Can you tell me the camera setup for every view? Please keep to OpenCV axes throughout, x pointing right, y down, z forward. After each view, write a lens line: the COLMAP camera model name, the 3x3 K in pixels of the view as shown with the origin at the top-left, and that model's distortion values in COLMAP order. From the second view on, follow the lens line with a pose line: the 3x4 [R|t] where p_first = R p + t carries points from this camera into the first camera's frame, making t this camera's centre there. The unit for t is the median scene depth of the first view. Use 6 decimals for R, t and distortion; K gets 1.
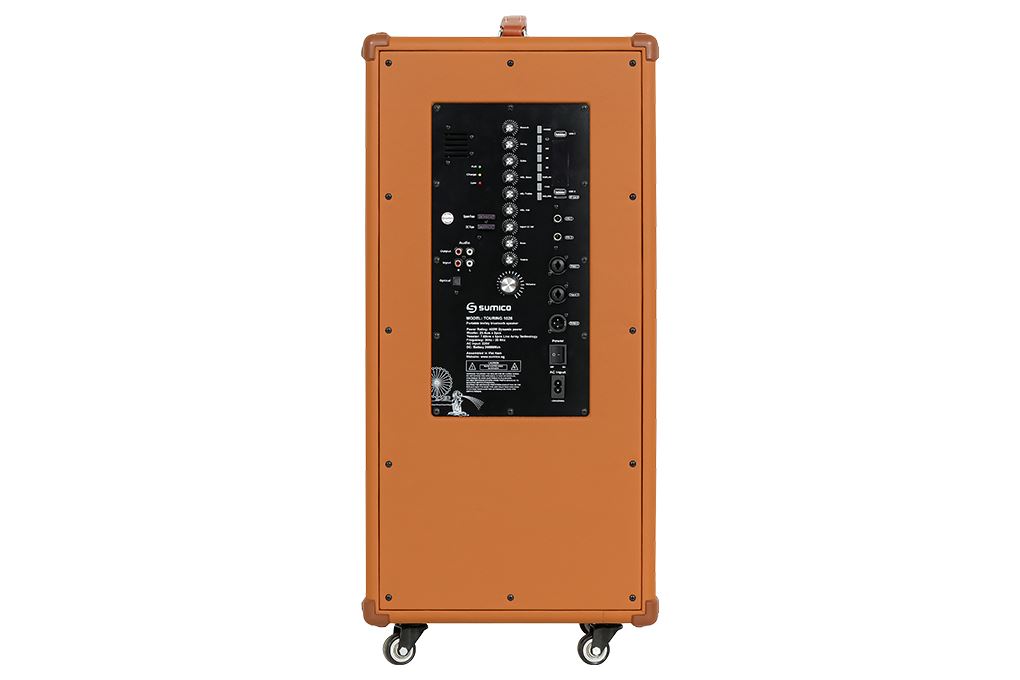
lens RADIAL K [[4085.6, 0, 509.1], [0, 4085.6, 337.2], [0, 0, 1]] dist [-0.215536, 0.000000]
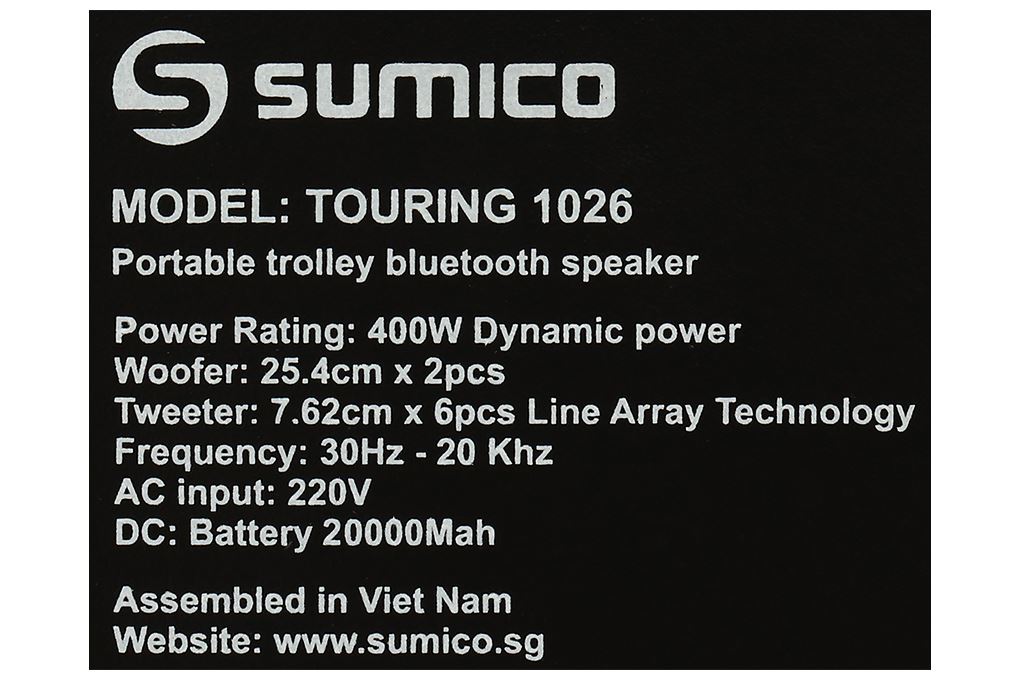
lens RADIAL K [[4085.6, 0, 510.1], [0, 4085.6, 339.7], [0, 0, 1]] dist [-0.215536, 0.000000]
pose [[0.999602, -0.000951, -0.028185, 0.000660], [0.001035, 0.999995, 0.002960, -0.002037], [0.028182, -0.002988, 0.999598, 0.911800]]
